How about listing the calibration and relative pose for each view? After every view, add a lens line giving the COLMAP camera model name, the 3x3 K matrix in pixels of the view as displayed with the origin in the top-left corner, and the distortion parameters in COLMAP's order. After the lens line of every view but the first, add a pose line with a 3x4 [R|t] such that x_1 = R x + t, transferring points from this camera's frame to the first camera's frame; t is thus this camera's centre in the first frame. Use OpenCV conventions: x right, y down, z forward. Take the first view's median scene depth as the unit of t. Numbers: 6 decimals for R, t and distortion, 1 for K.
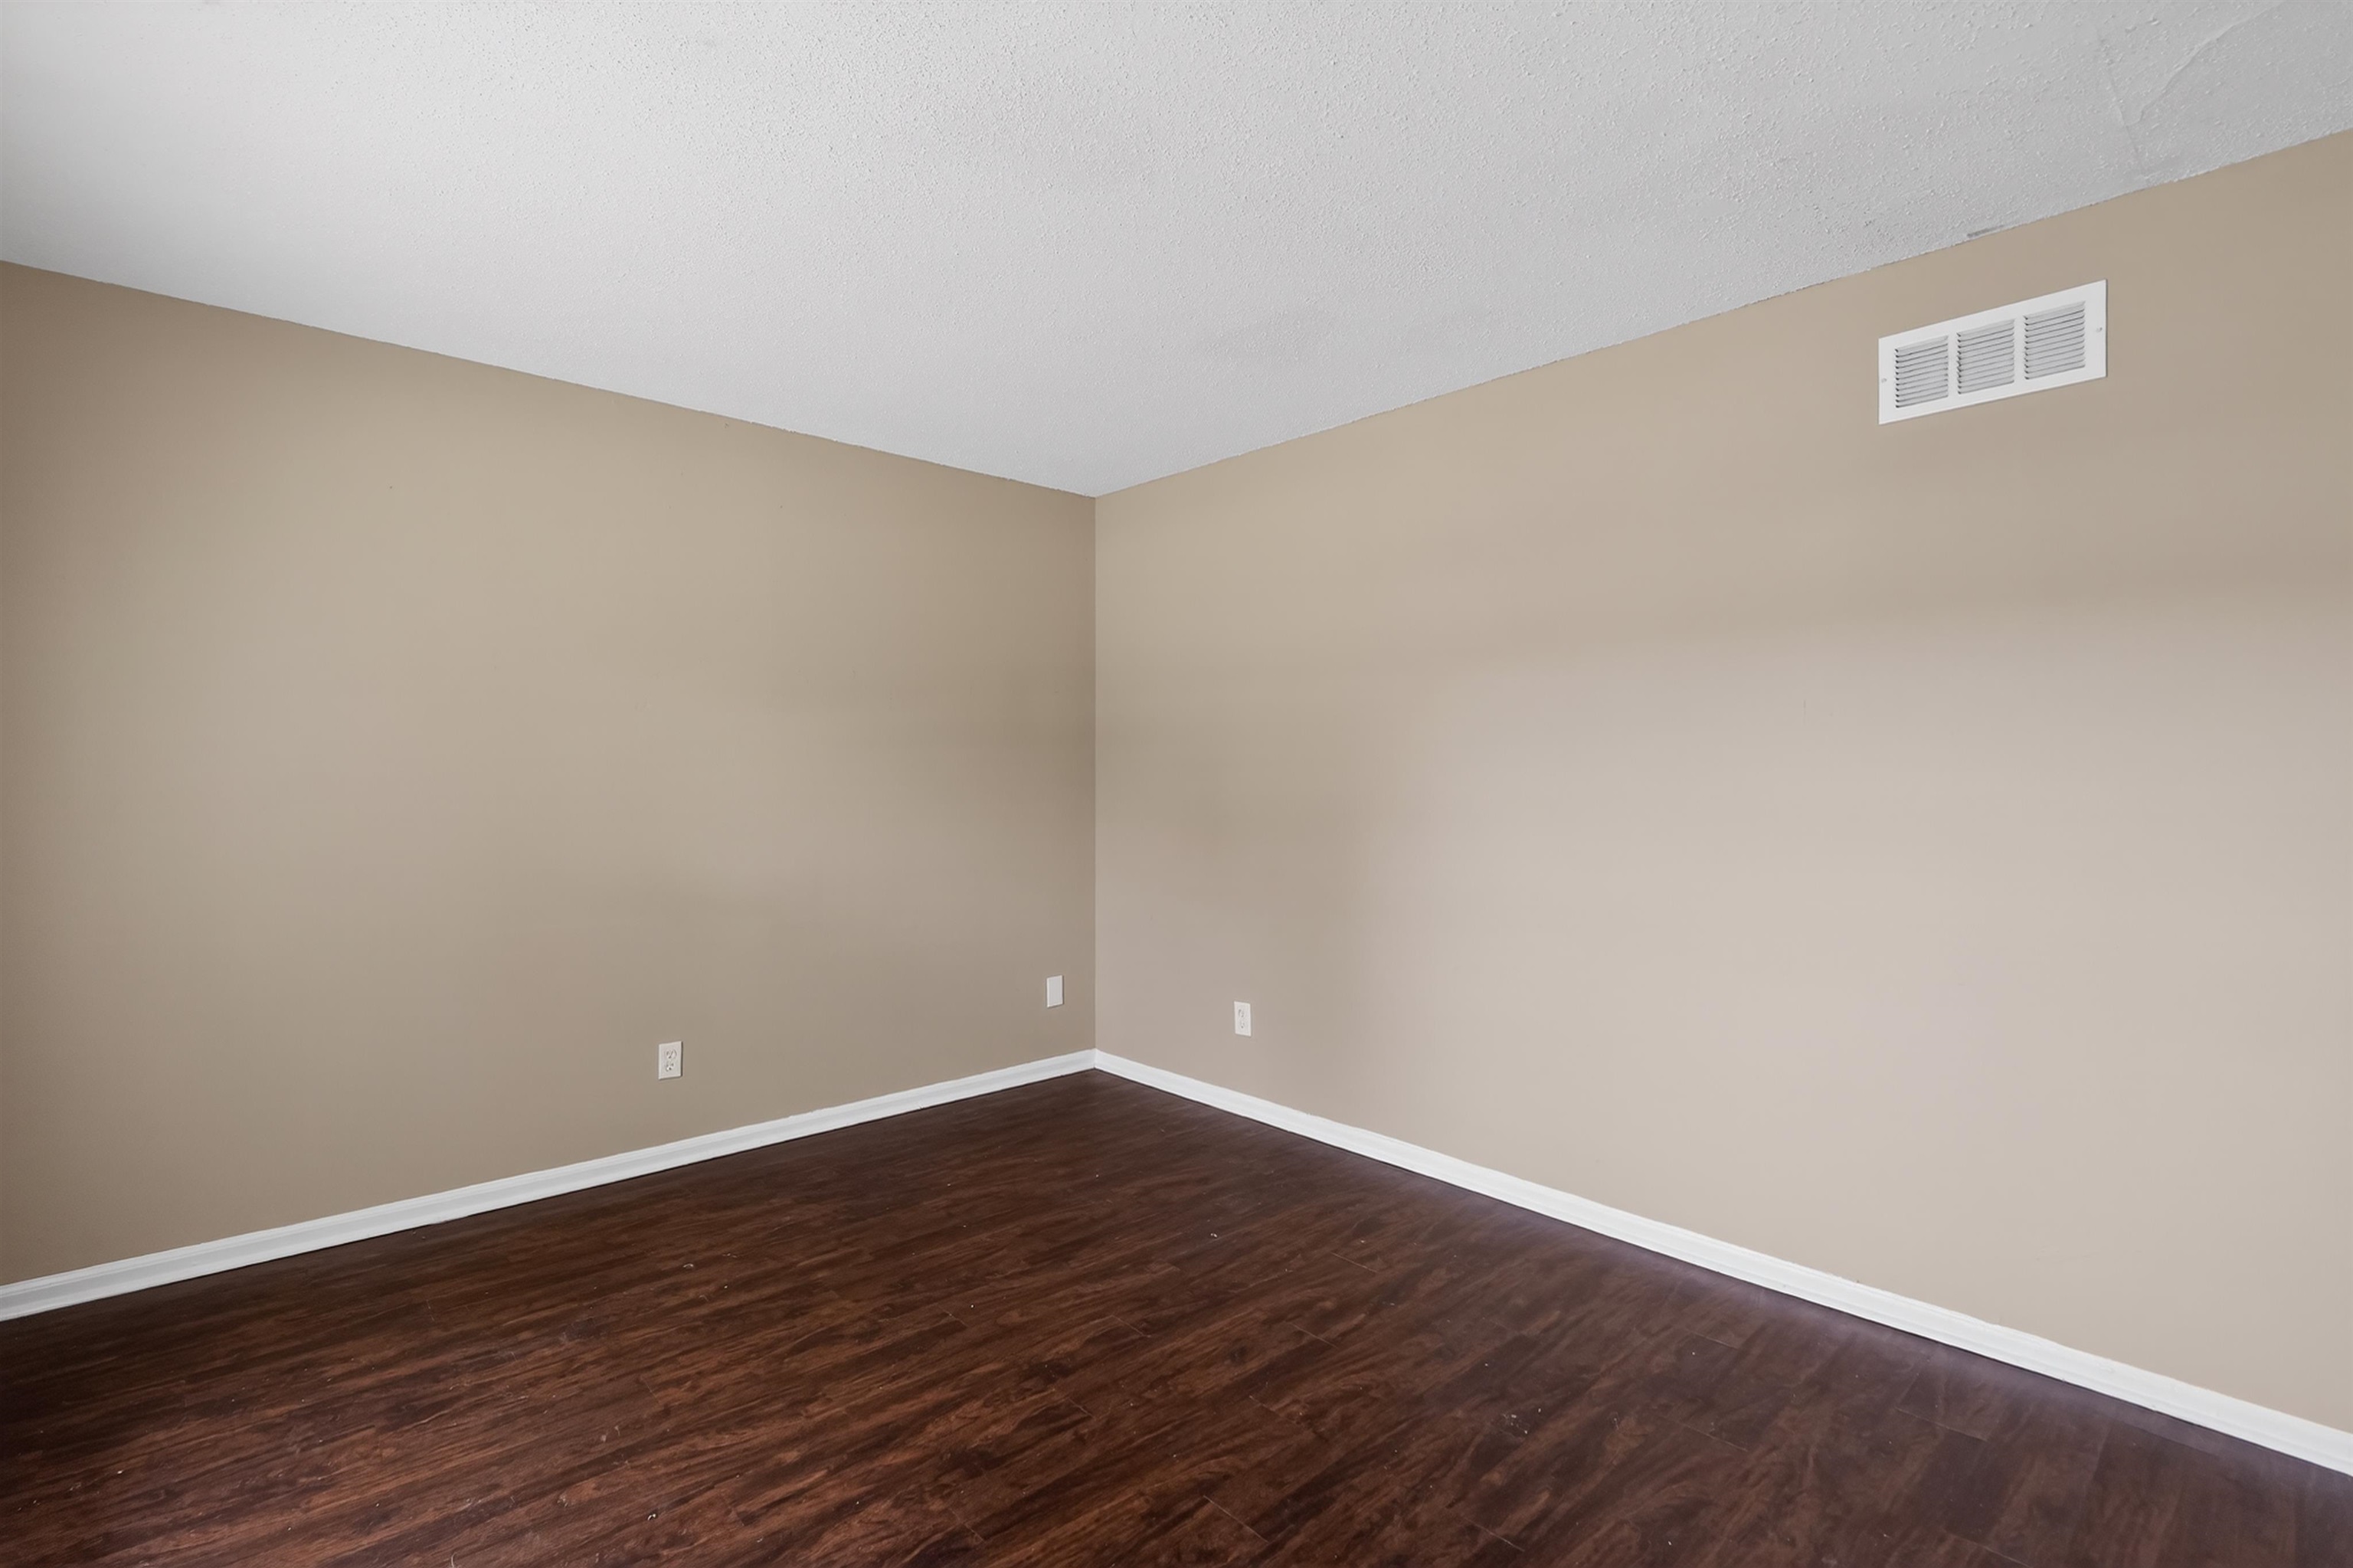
lens RADIAL K [[1075.4, 0, 1170.6], [0, 1075.4, 752.0], [0, 0, 1]] dist [-0.012270, 0.000480]
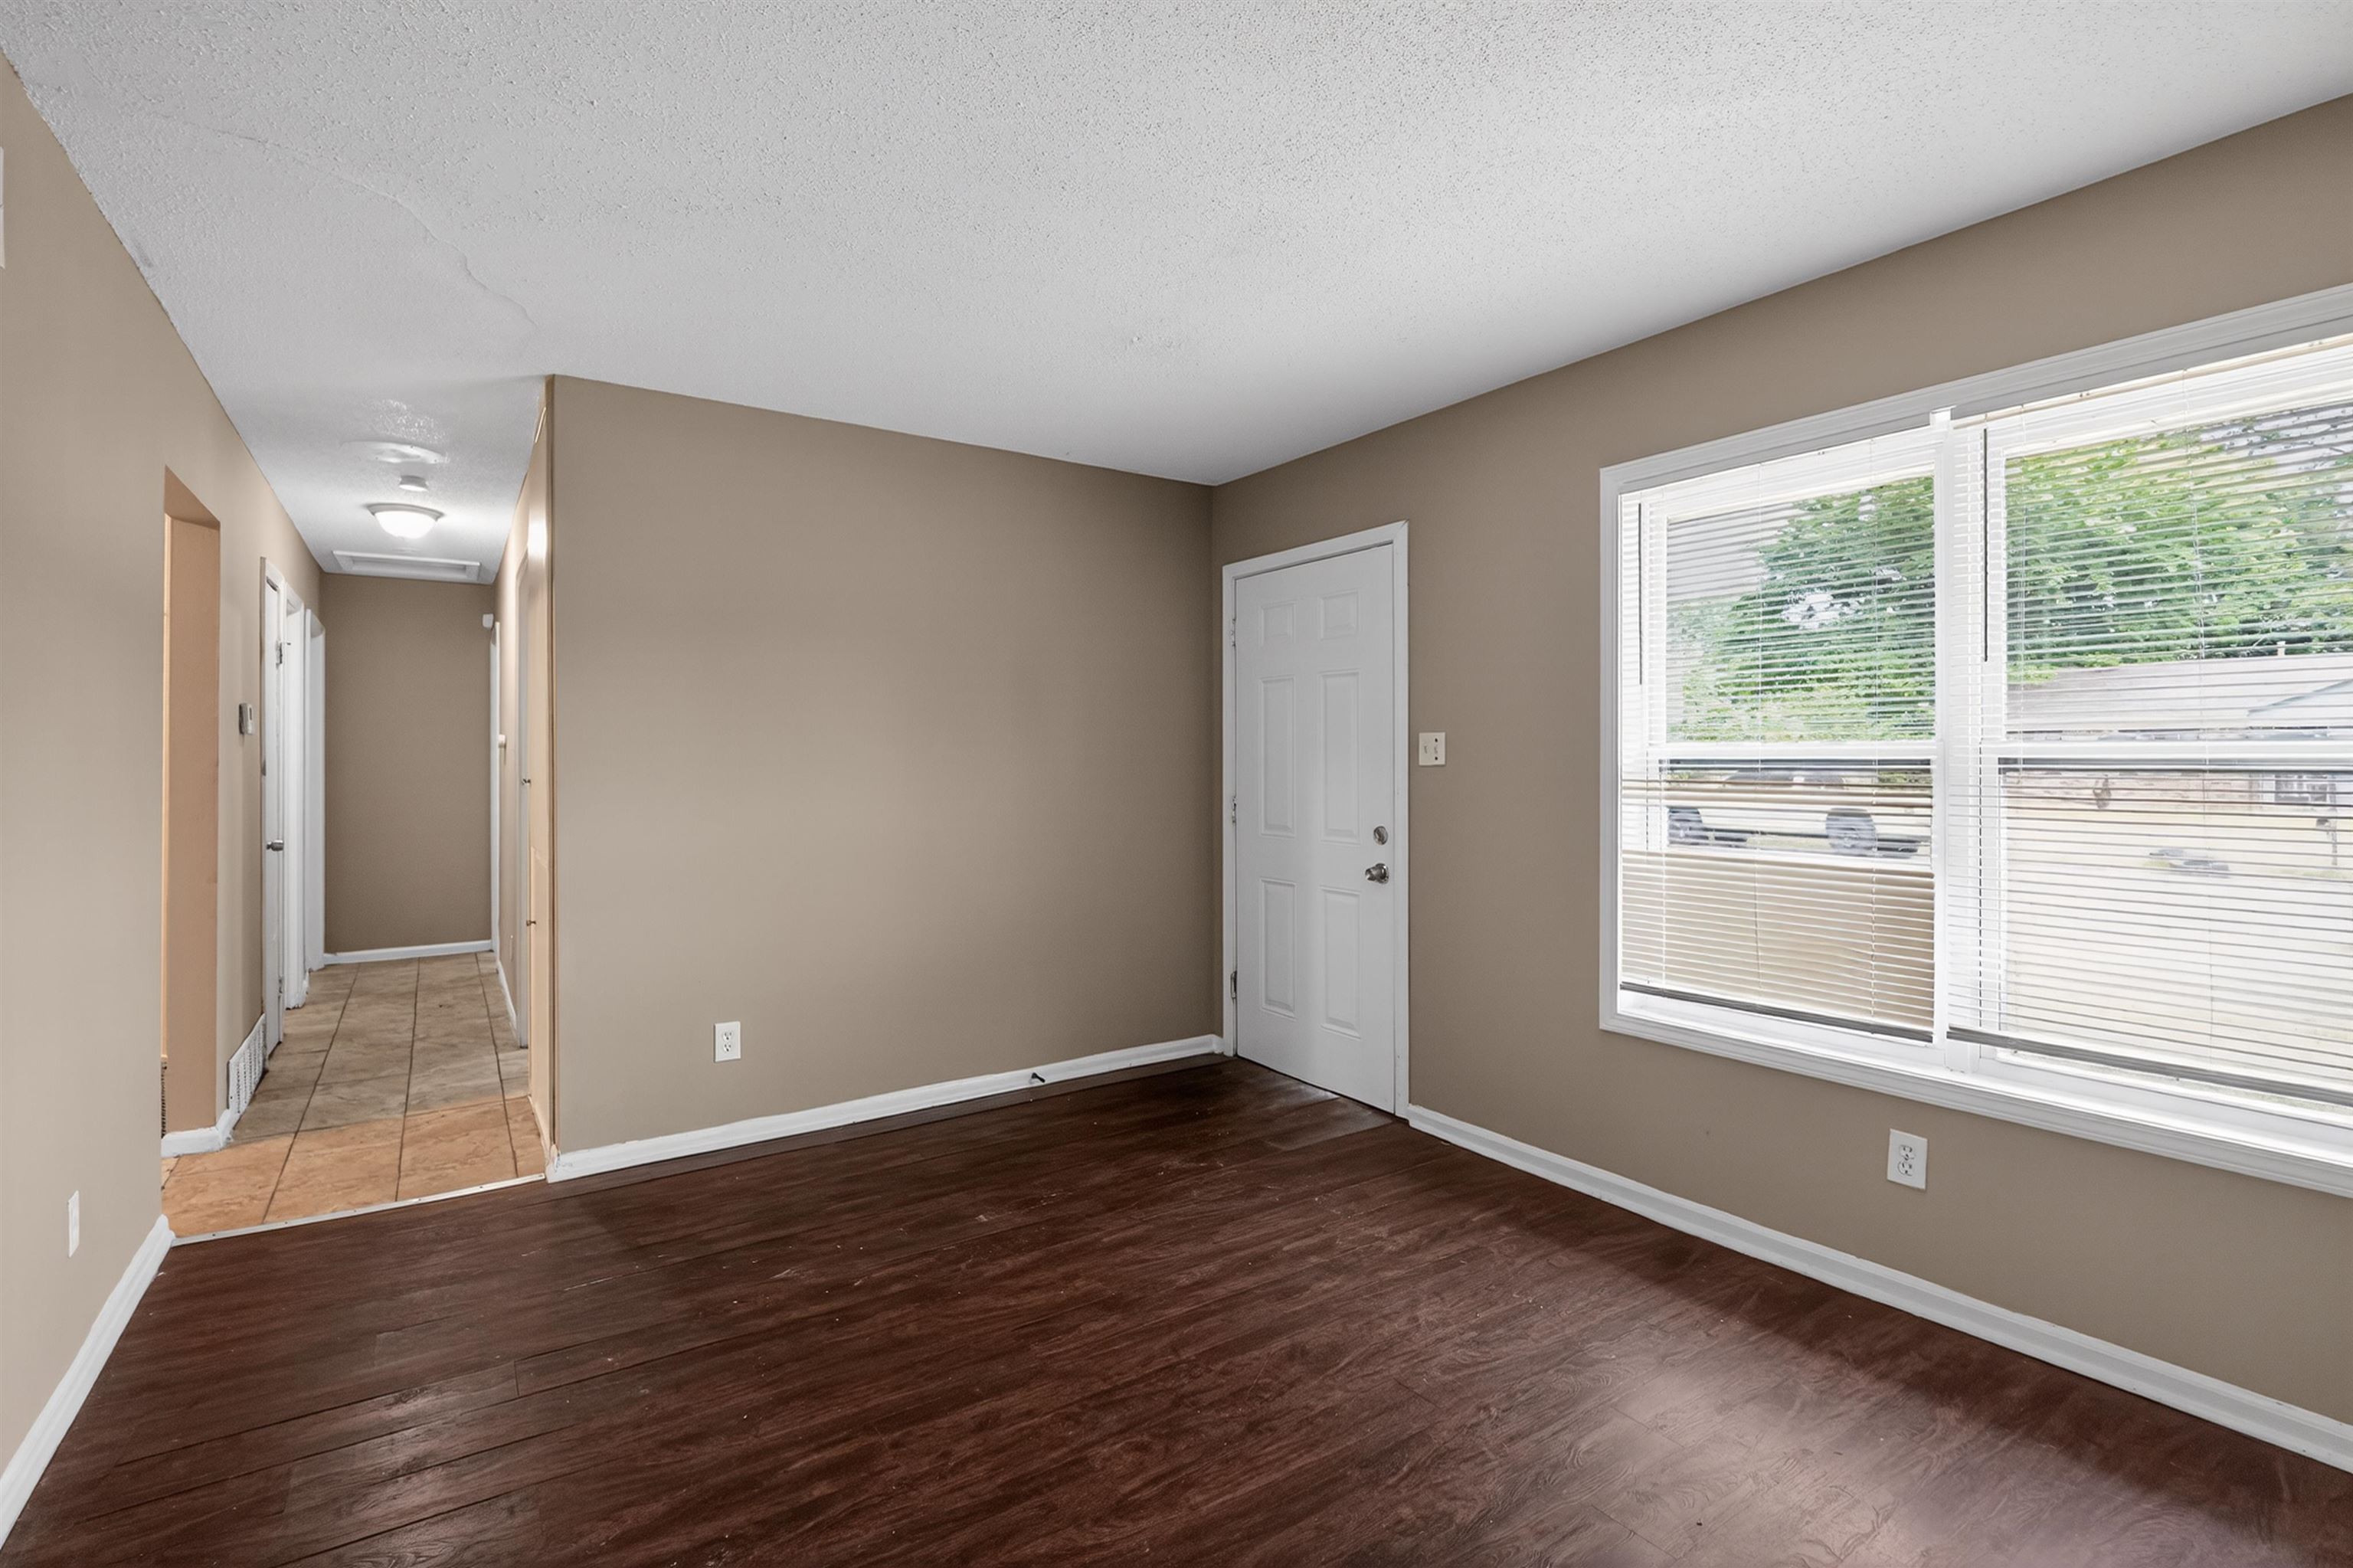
lens RADIAL K [[1075.4, 0, 1170.6], [0, 1075.4, 752.0], [0, 0, 1]] dist [-0.012270, 0.000480]
pose [[-0.990334, -0.000498, 0.138704, -0.110665], [-0.003032, 0.999832, -0.018055, 0.029956], [-0.138671, -0.018301, -0.990169, 1.546322]]
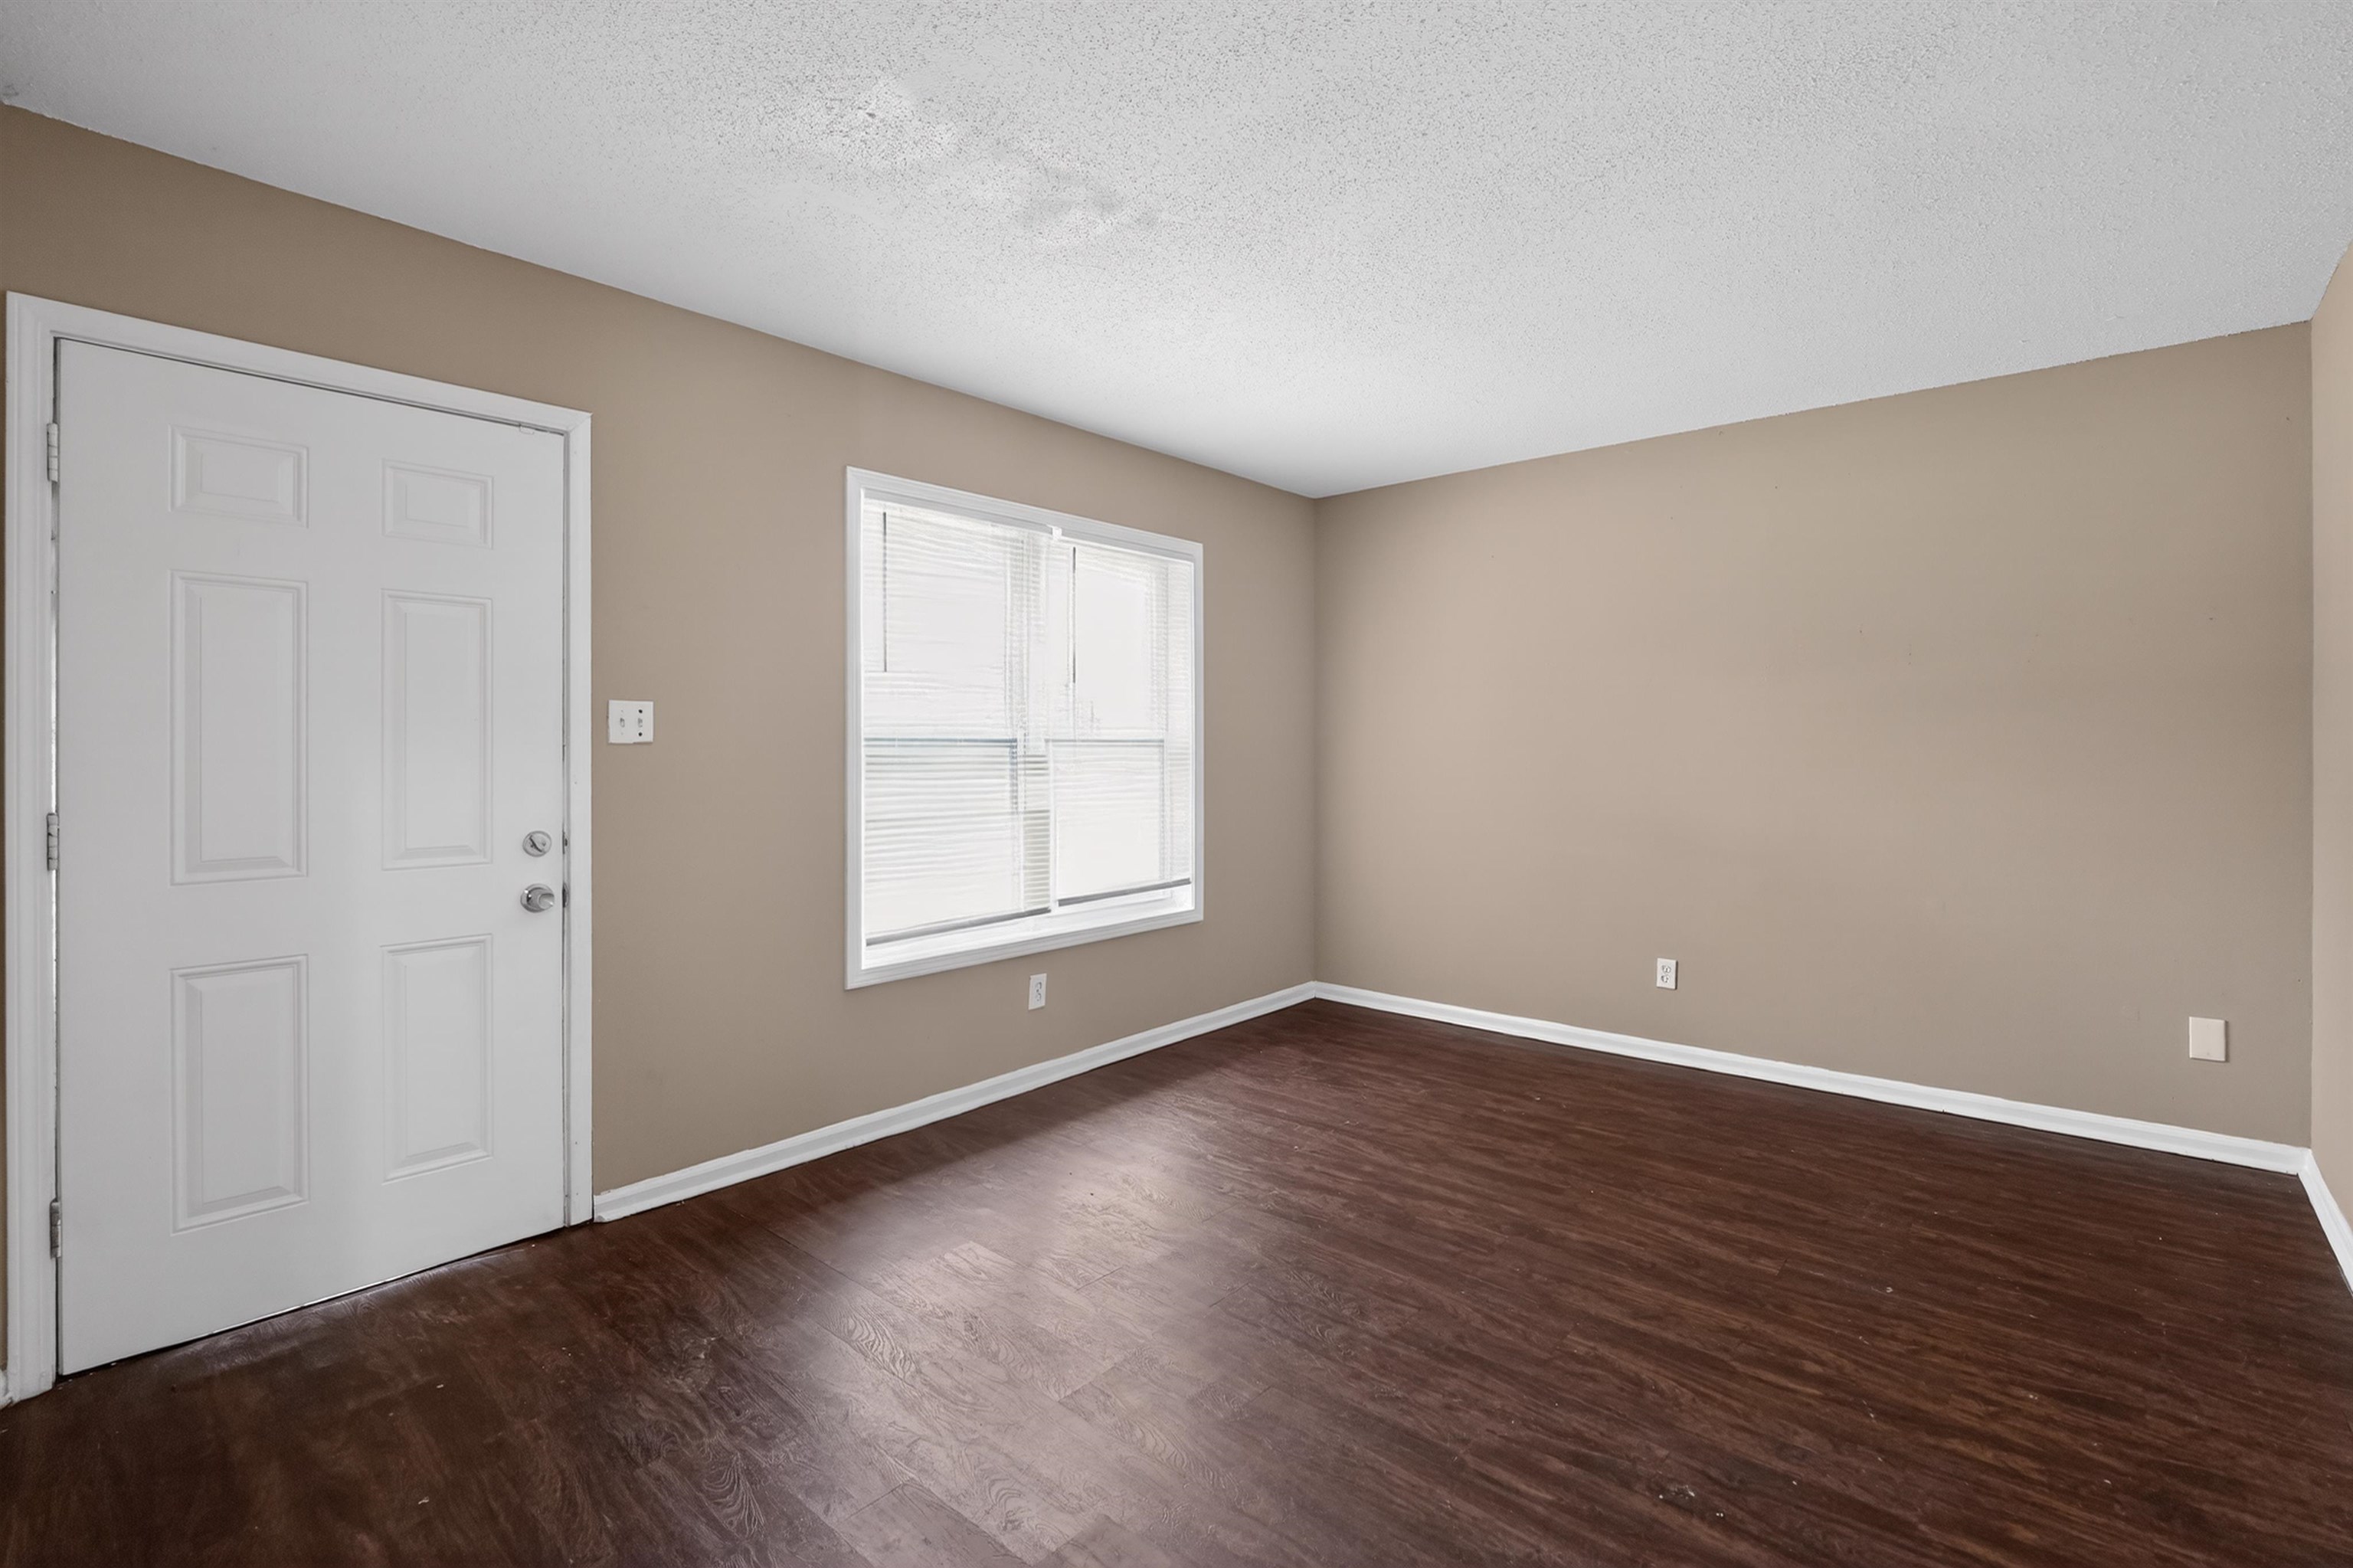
lens RADIAL K [[1075.4, 0, 1170.6], [0, 1075.4, 752.0], [0, 0, 1]] dist [-0.012270, 0.000480]
pose [[0.105076, -0.001456, -0.994463, 0.968530], [0.017314, 0.999850, 0.000366, 0.040227], [0.994313, -0.017256, 0.105086, 0.466909]]
